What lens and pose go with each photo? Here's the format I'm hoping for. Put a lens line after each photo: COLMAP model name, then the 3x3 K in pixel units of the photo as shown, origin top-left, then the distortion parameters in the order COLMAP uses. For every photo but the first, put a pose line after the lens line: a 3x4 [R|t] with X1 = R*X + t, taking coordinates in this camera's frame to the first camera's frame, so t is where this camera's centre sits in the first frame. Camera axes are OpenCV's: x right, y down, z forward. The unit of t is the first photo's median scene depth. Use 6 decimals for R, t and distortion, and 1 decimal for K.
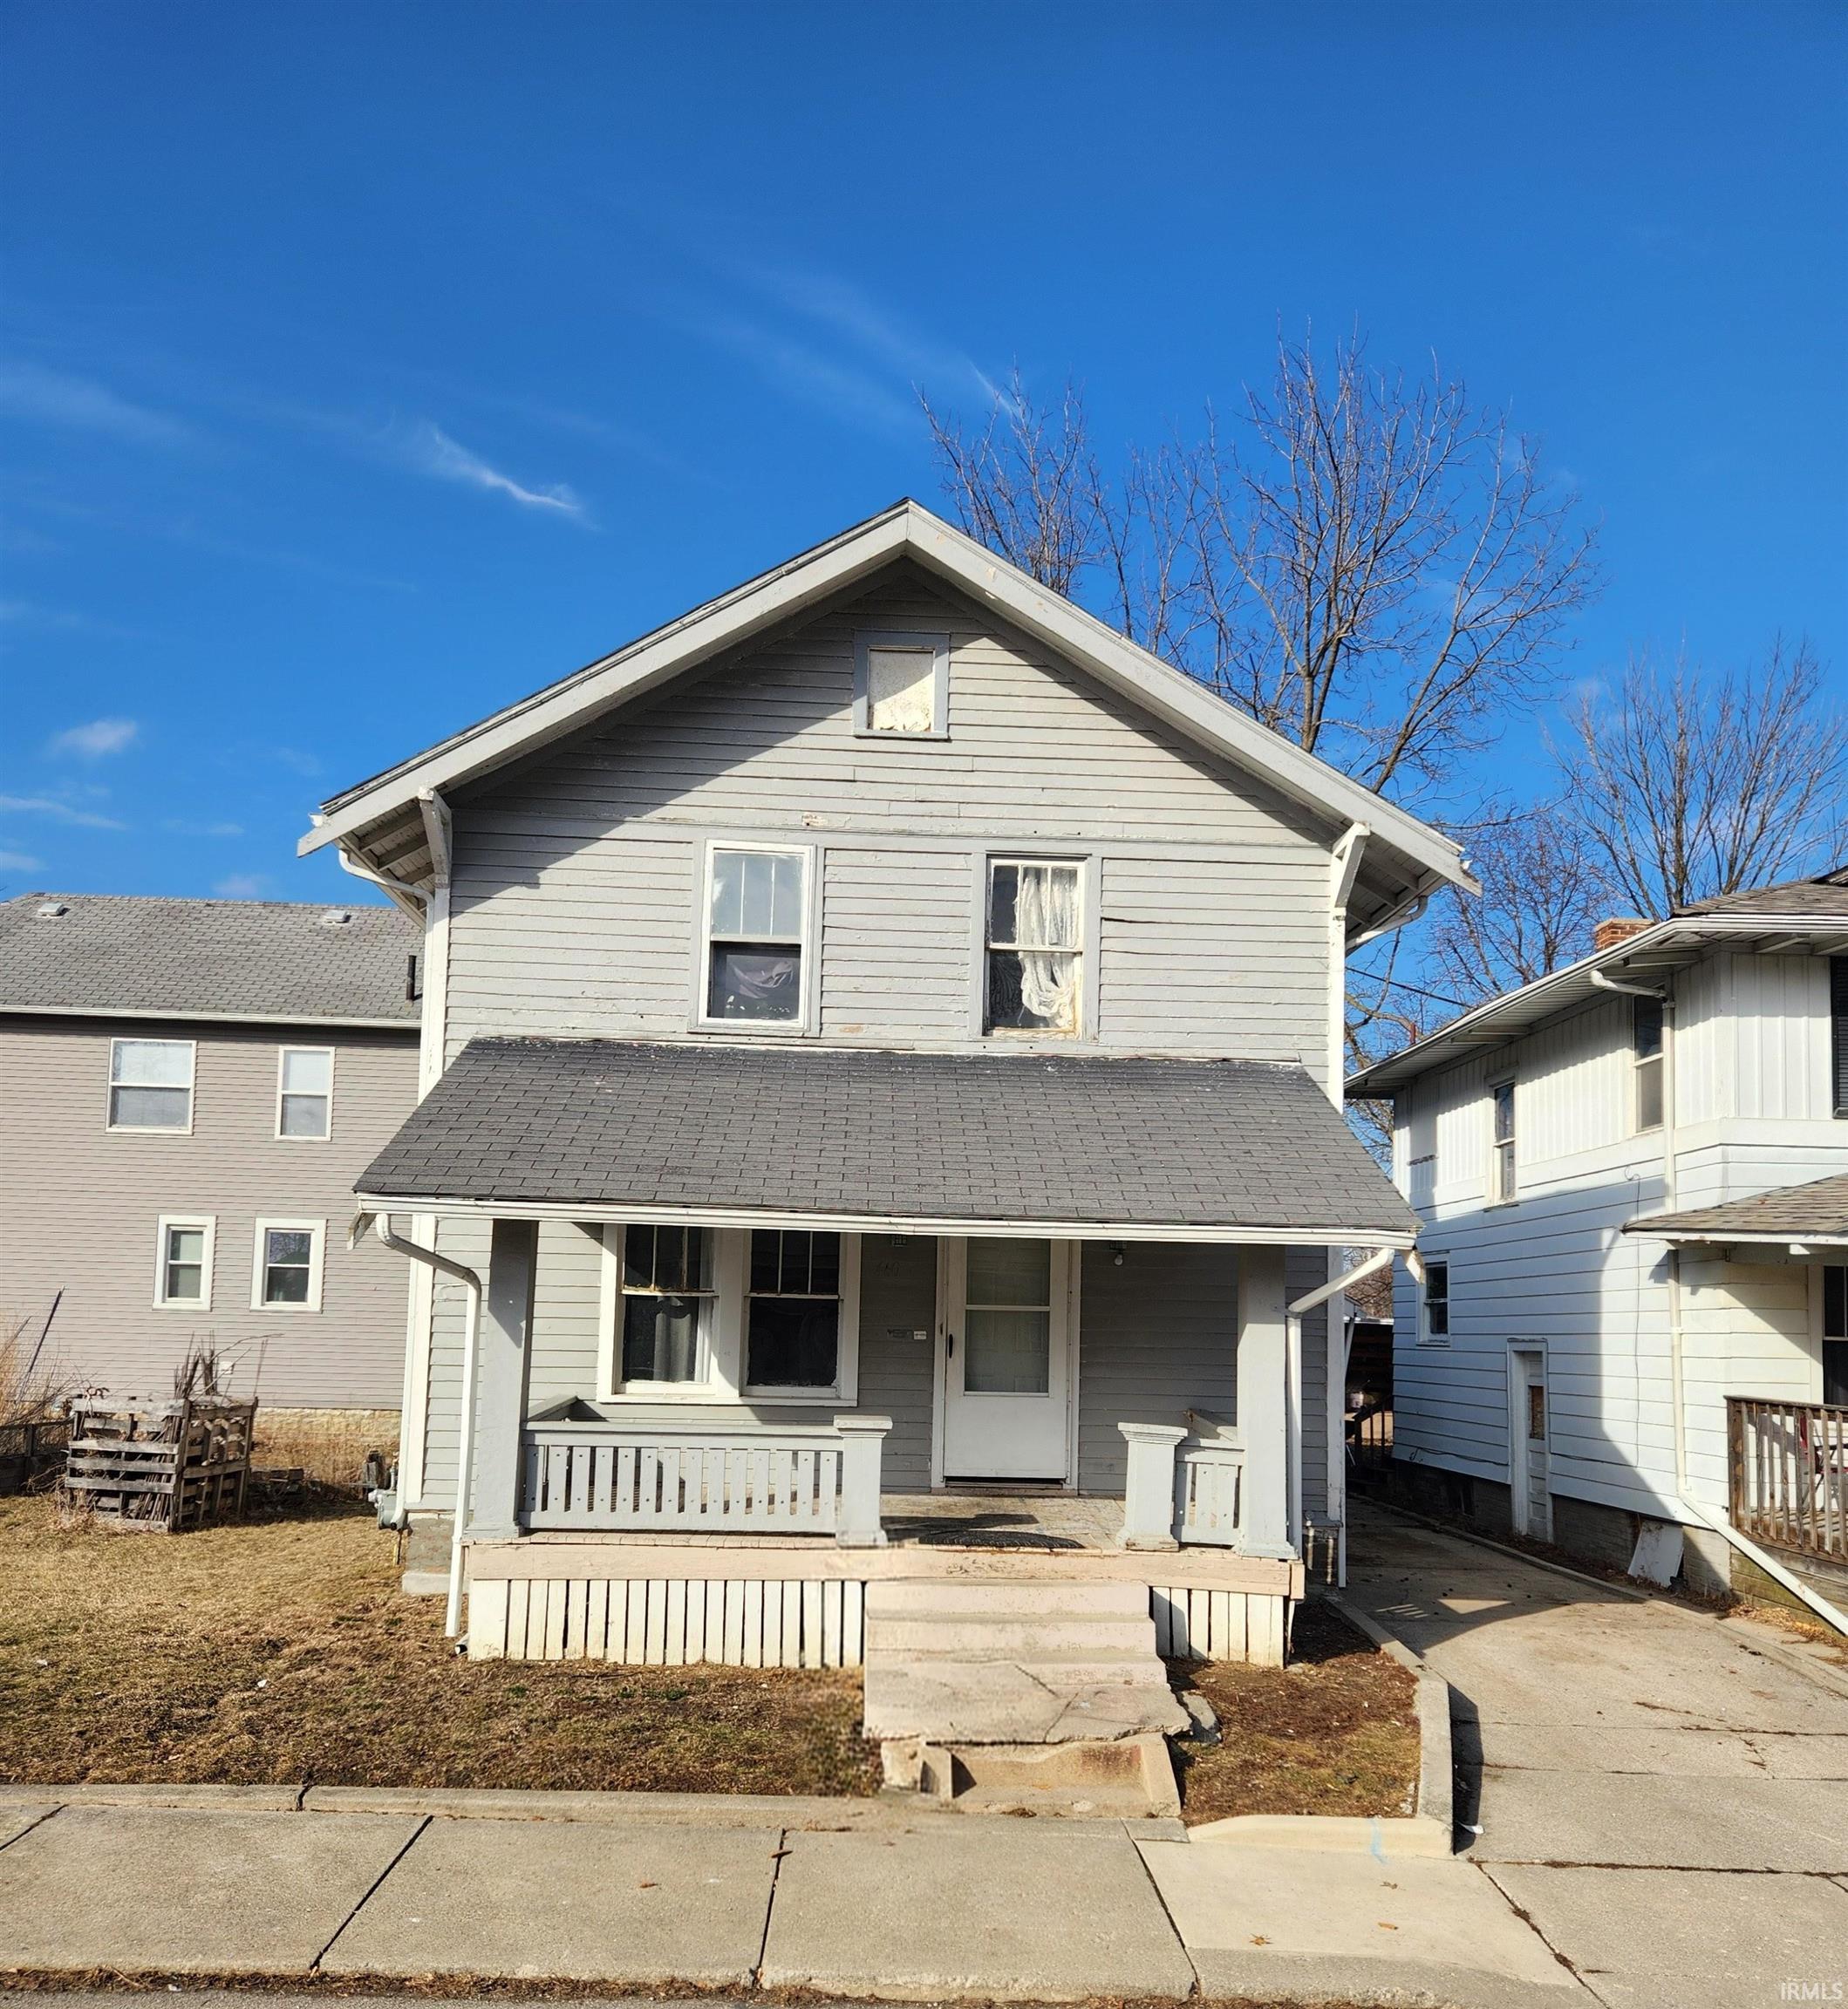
lens RADIAL K [[1705.5, 0, 886.3], [0, 1705.5, 1180.7], [0, 0, 1]] dist [0.075385, -0.014495]
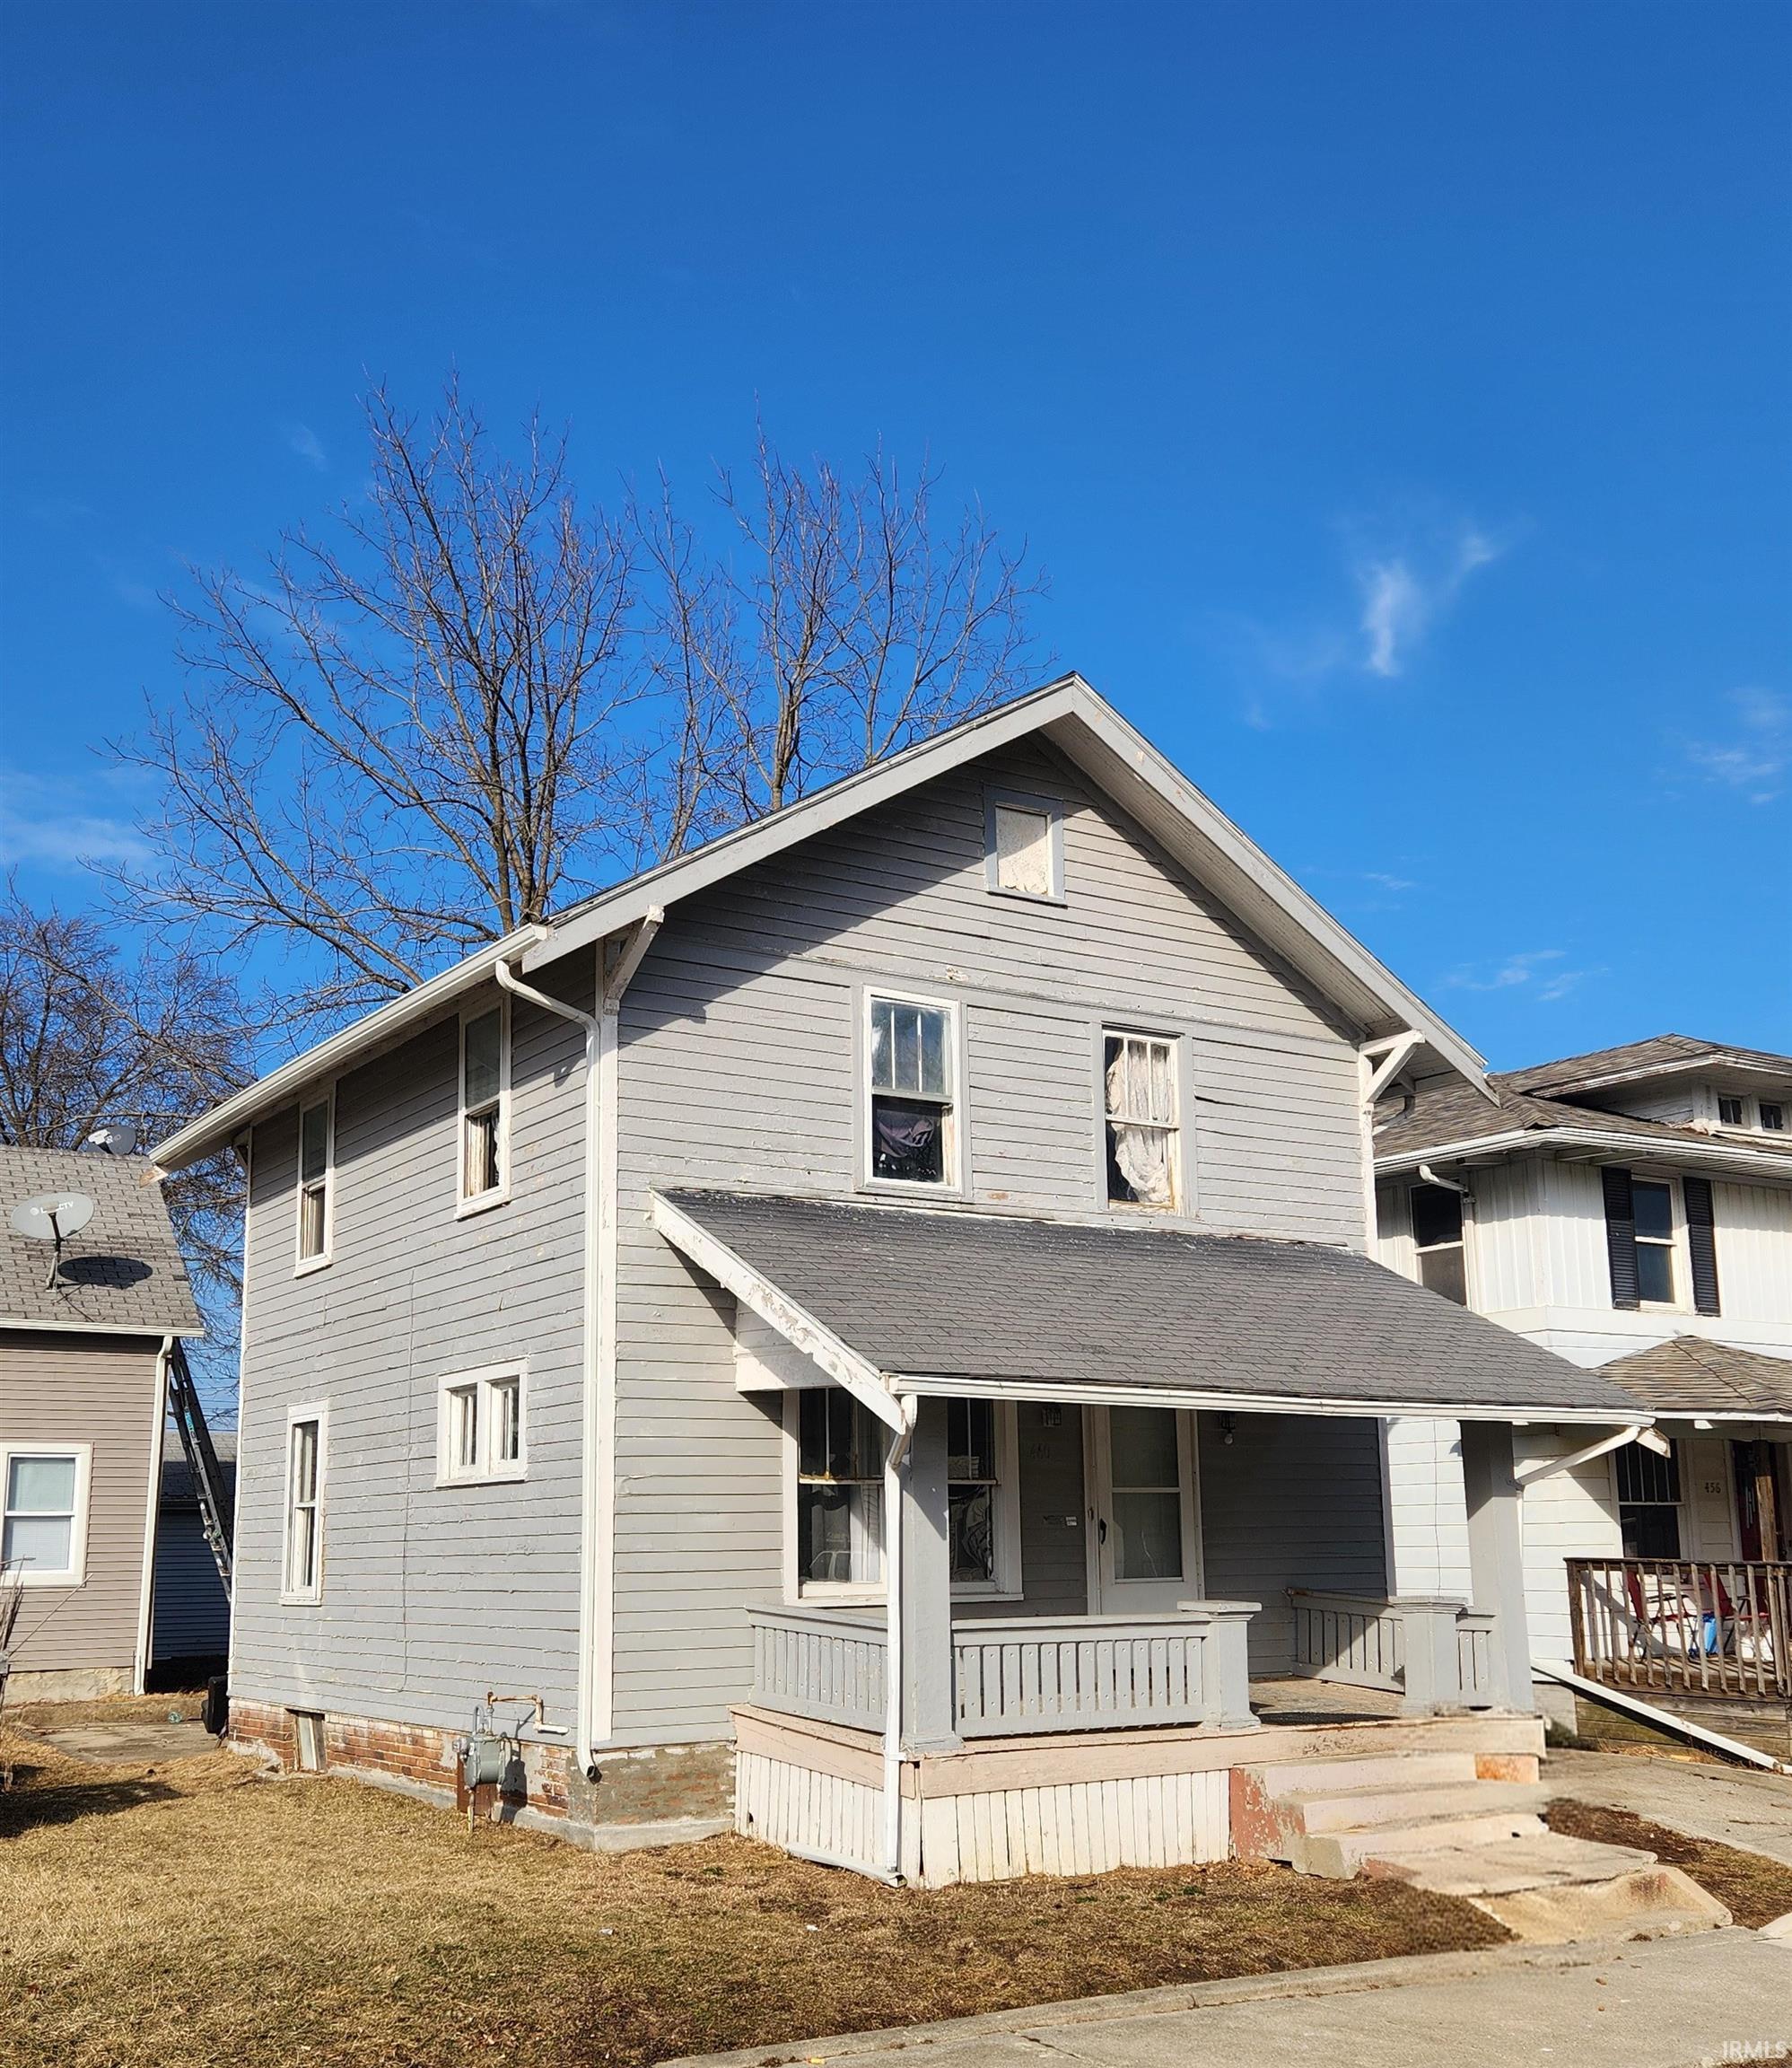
lens RADIAL K [[2255.0, 0, 842.9], [0, 2255.0, 1109.9], [0, 0, 1]] dist [0.053196, 0.000000]
pose [[0.858277, 0.062949, 0.509311, -0.731662], [-0.011308, 0.994527, -0.103865, -0.005284], [-0.513062, 0.083386, 0.854292, -0.030139]]
